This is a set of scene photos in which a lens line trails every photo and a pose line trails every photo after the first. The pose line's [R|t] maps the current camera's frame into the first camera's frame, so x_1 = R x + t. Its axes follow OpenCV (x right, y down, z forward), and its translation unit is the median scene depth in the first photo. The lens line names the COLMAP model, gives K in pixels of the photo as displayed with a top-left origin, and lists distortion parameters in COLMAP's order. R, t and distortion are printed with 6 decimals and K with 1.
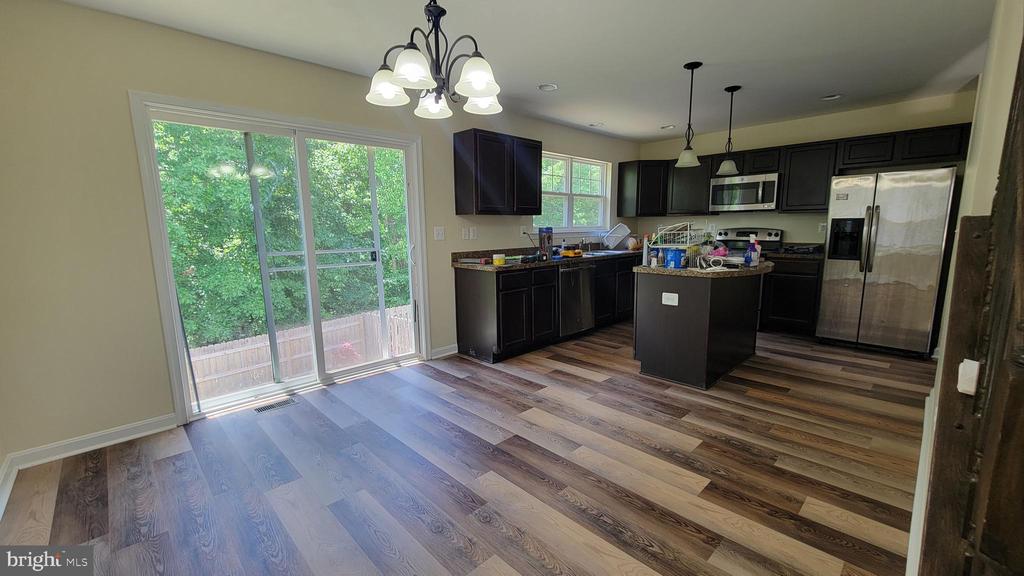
lens RADIAL K [[417.1, 0, 517.0], [0, 417.1, 289.7], [0, 0, 1]] dist [-0.003728, -0.000825]
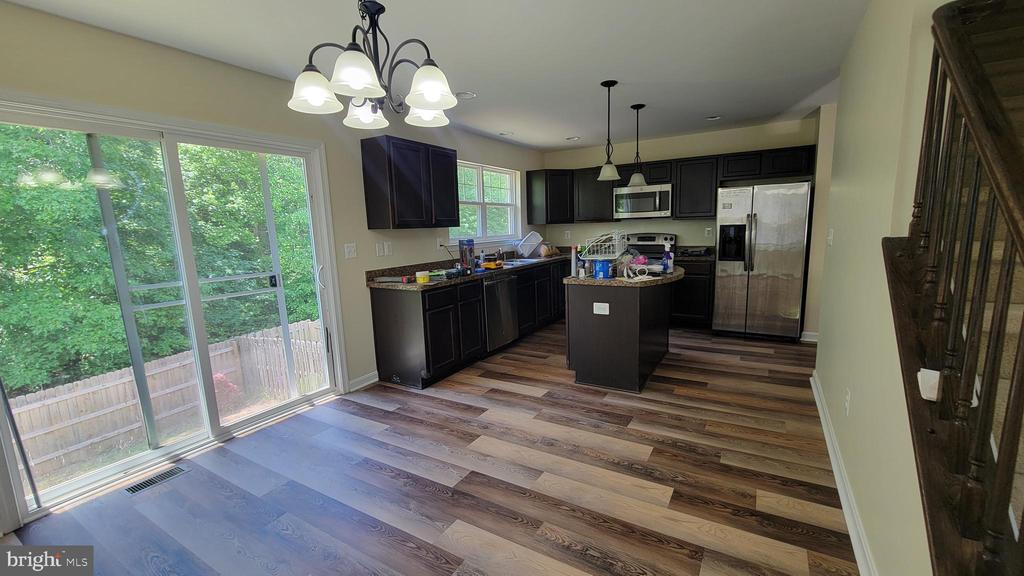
lens RADIAL K [[417.1, 0, 516.7], [0, 417.1, 289.6], [0, 0, 1]] dist [-0.003728, -0.000825]
pose [[0.965734, -0.060219, 0.252451, -0.084580], [0.061652, 0.998095, 0.002240, -0.037046], [-0.252105, 0.013401, 0.967607, 0.052187]]
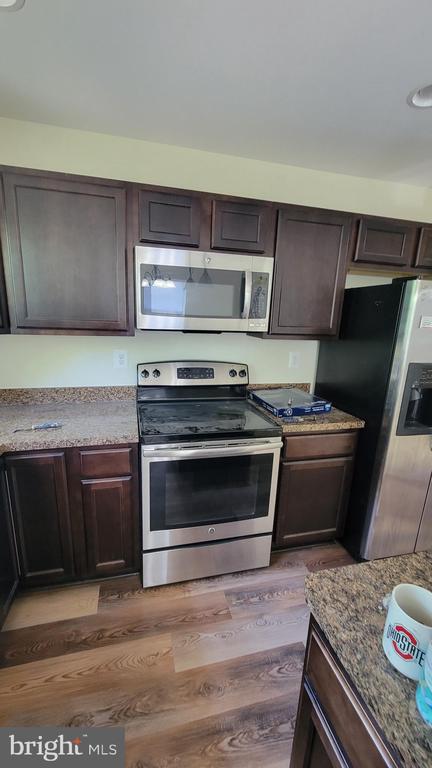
lens RADIAL K [[312.9, 0, 216.8], [0, 312.9, 390.5], [0, 0, 1]] dist [-0.003728, -0.000825]
pose [[0.494955, -0.165363, 0.853038, 0.333364], [0.092110, 0.986178, 0.137728, -0.242592], [-0.864023, 0.010404, 0.503345, 1.154332]]
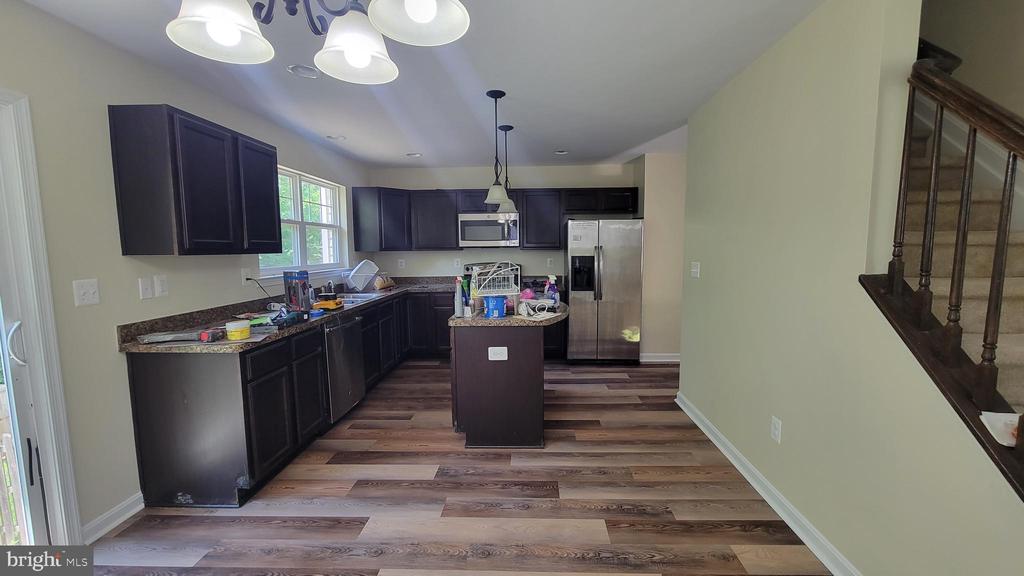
lens RADIAL K [[417.1, 0, 516.6], [0, 417.1, 288.4], [0, 0, 1]] dist [-0.003728, -0.000825]
pose [[0.723134, -0.062789, 0.687848, -0.178167], [0.106736, 0.994055, -0.021472, -0.083614], [-0.682411, 0.088946, 0.725537, 0.311900]]
